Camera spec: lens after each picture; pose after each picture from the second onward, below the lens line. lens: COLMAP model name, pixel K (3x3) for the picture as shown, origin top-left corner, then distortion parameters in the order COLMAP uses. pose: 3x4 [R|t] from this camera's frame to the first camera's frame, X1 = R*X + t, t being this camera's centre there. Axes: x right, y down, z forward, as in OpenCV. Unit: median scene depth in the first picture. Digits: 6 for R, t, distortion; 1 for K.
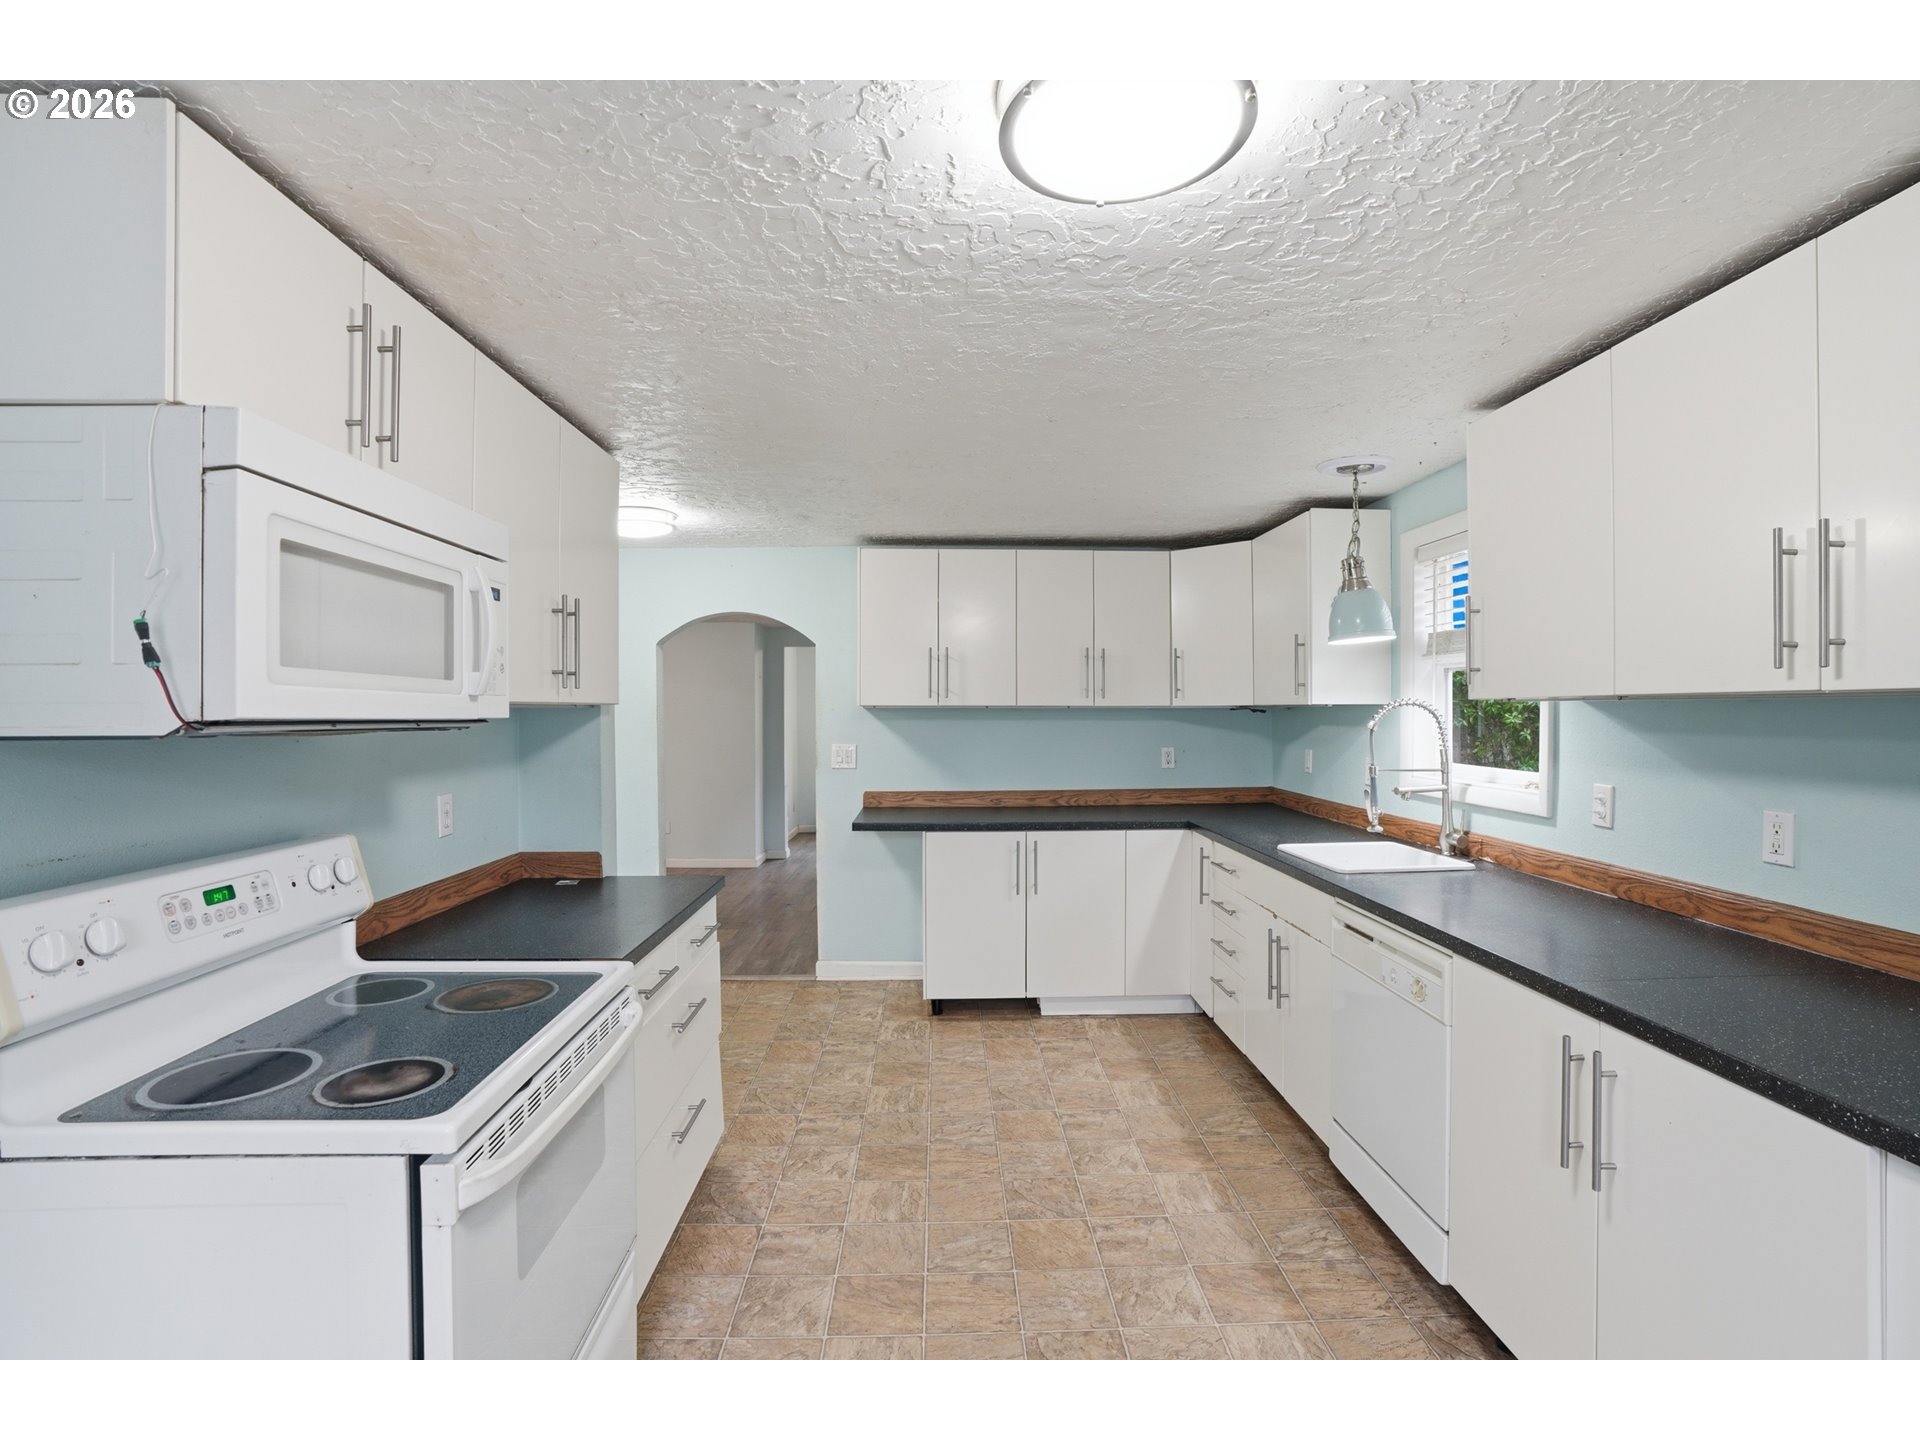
lens RADIAL K [[896.6, 0, 955.4], [0, 896.6, 711.4], [0, 0, 1]] dist [-0.068228, 0.025356]
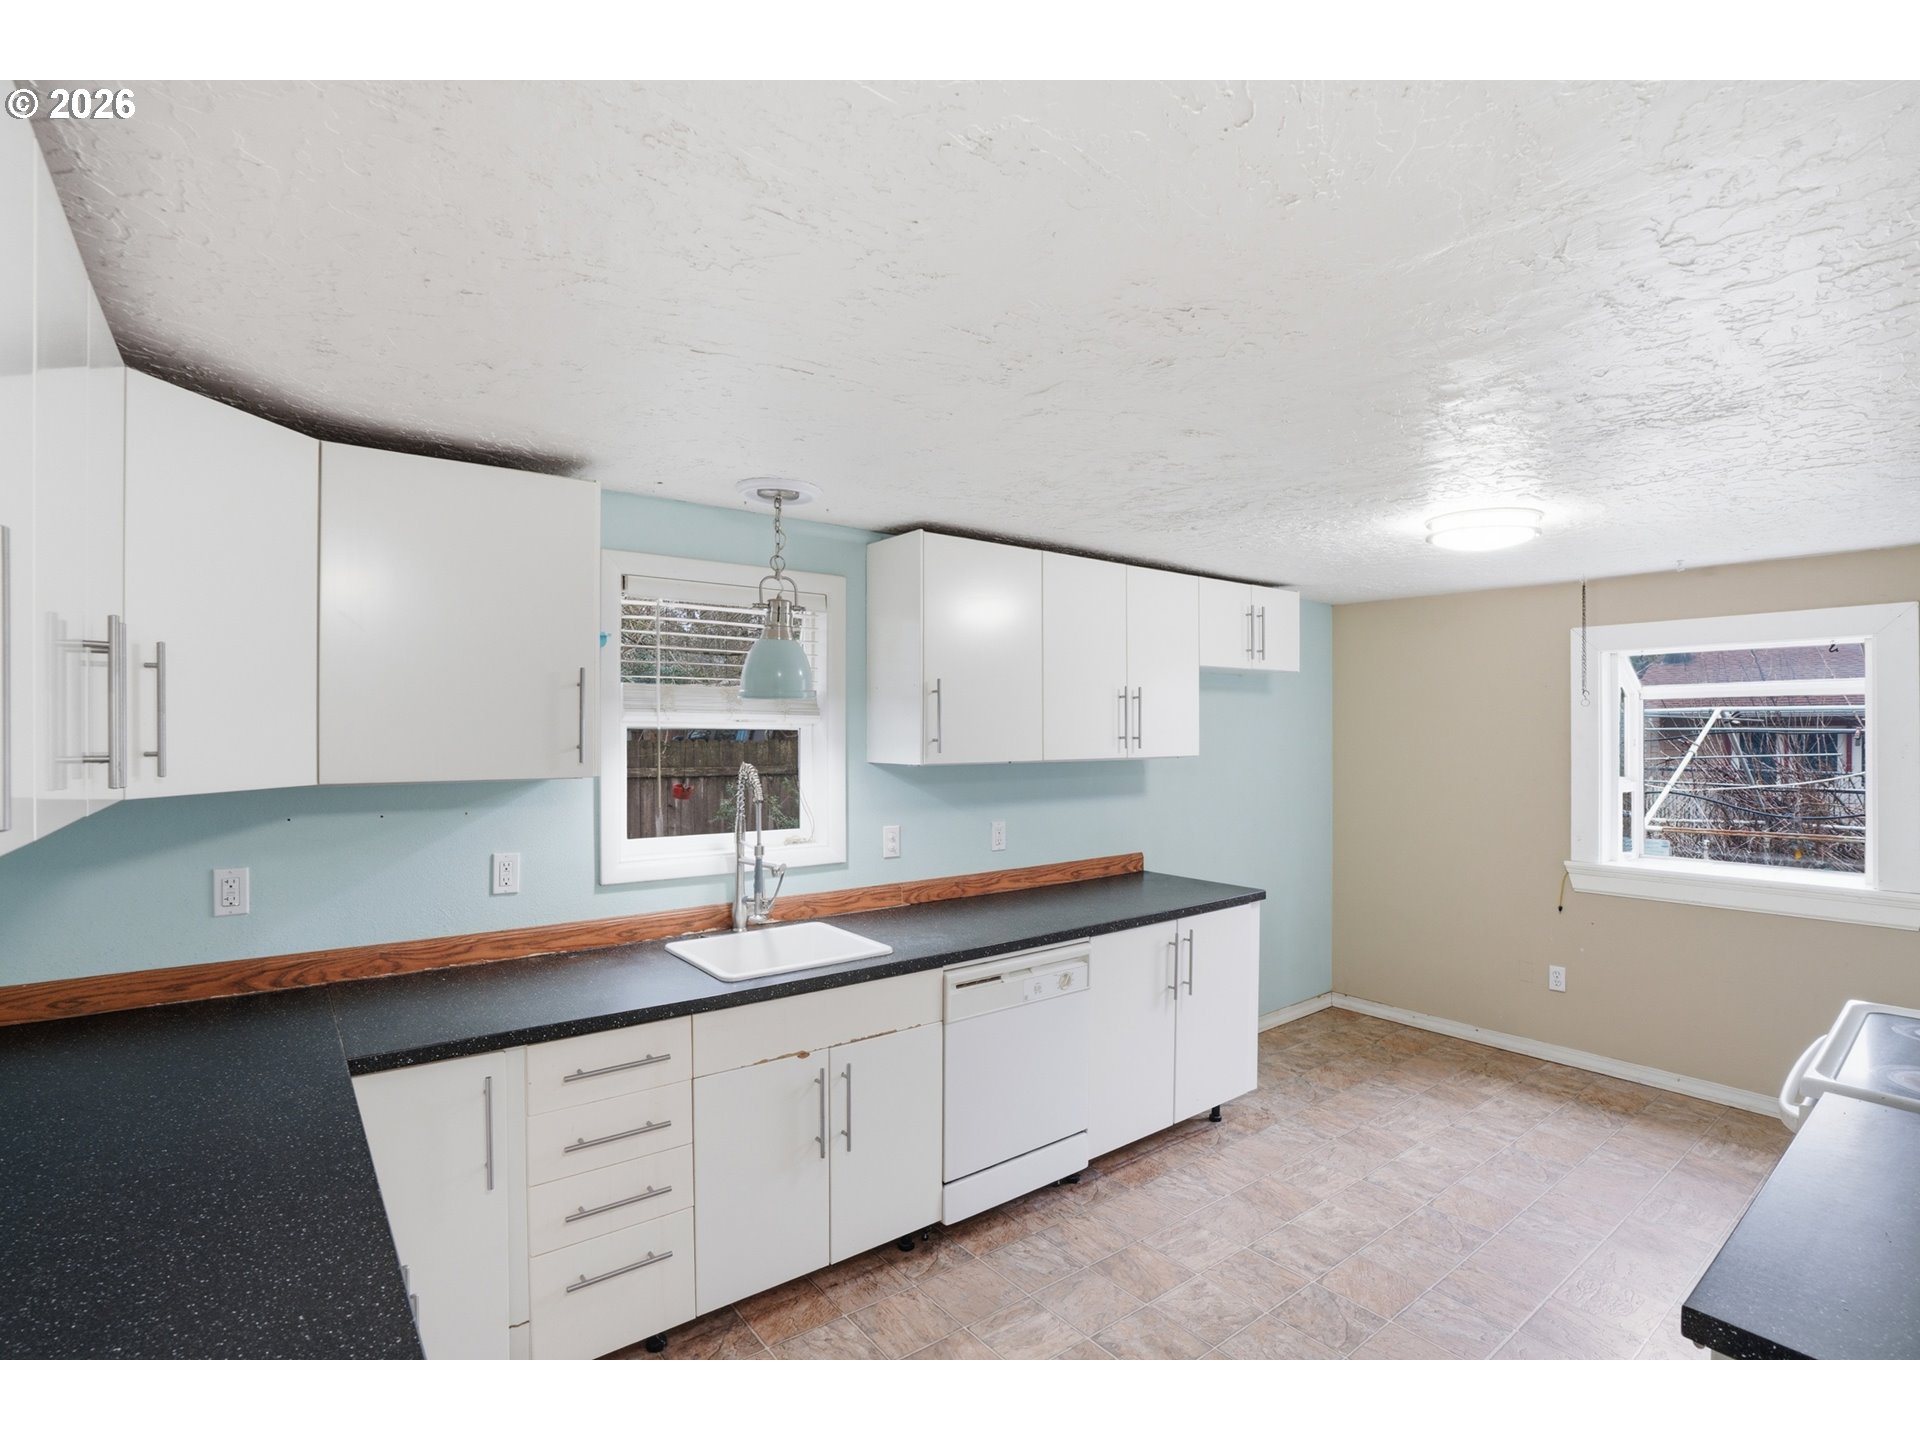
lens RADIAL K [[899.7, 0, 965.7], [0, 899.7, 739.4], [0, 0, 1]] dist [-0.075051, 0.025939]
pose [[-0.595757, -0.000888, 0.803164, -0.339144], [0.005678, 0.999970, 0.005318, -0.043560], [-0.803144, 0.007729, -0.595734, 1.356075]]
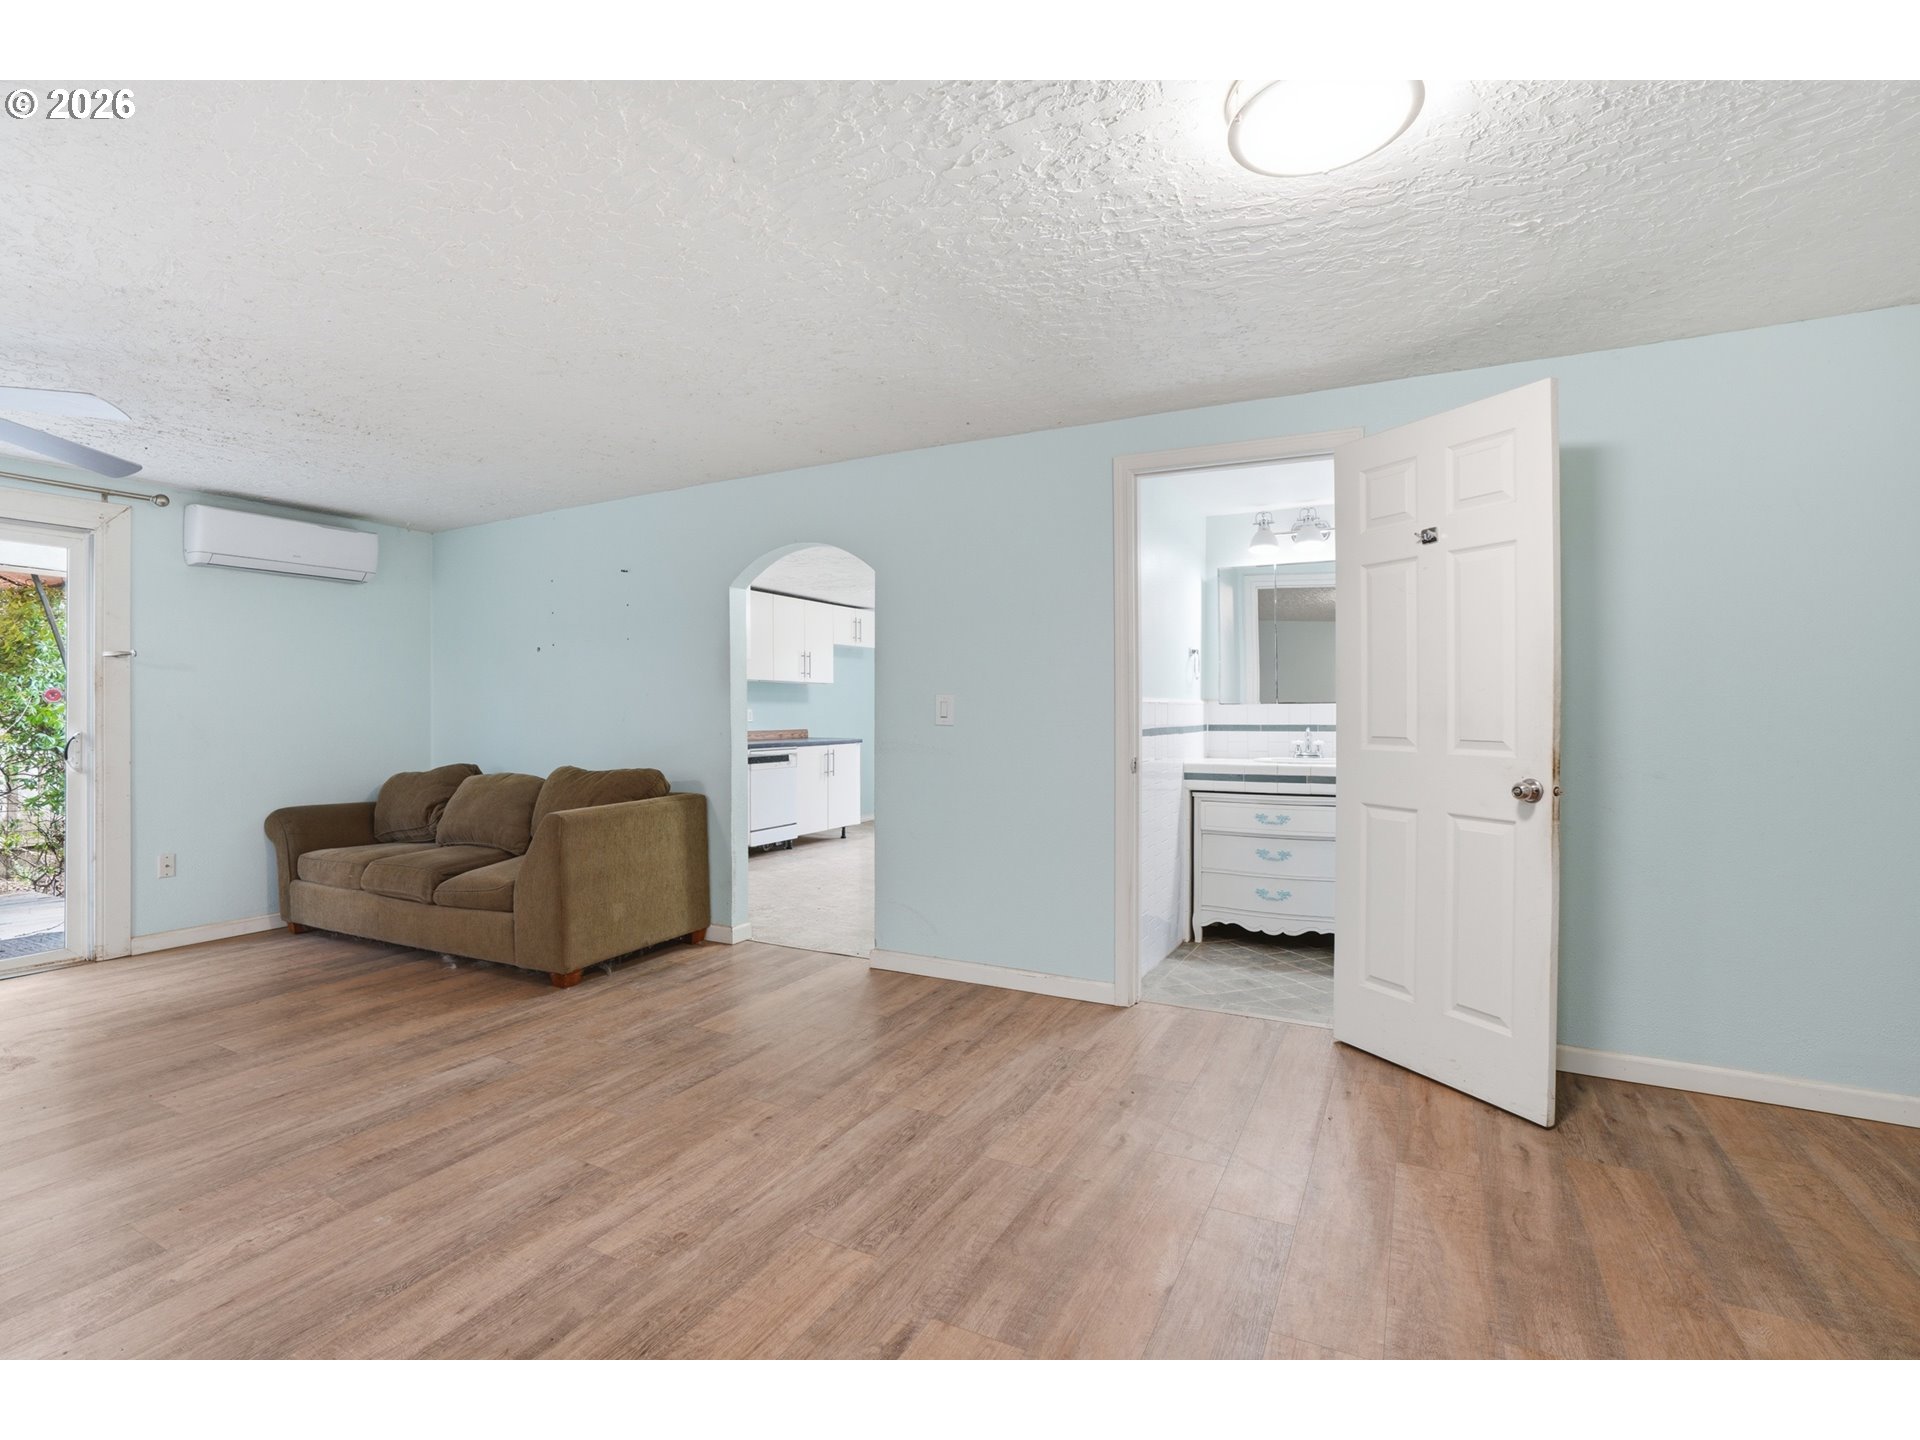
lens RADIAL K [[896.6, 0, 955.4], [0, 896.6, 711.4], [0, 0, 1]] dist [-0.068228, 0.025356]
pose [[-0.875341, 0.005370, 0.483476, -1.262945], [0.006439, 0.999979, 0.000550, 0.080976], [-0.483463, 0.003594, -0.875357, 2.681940]]
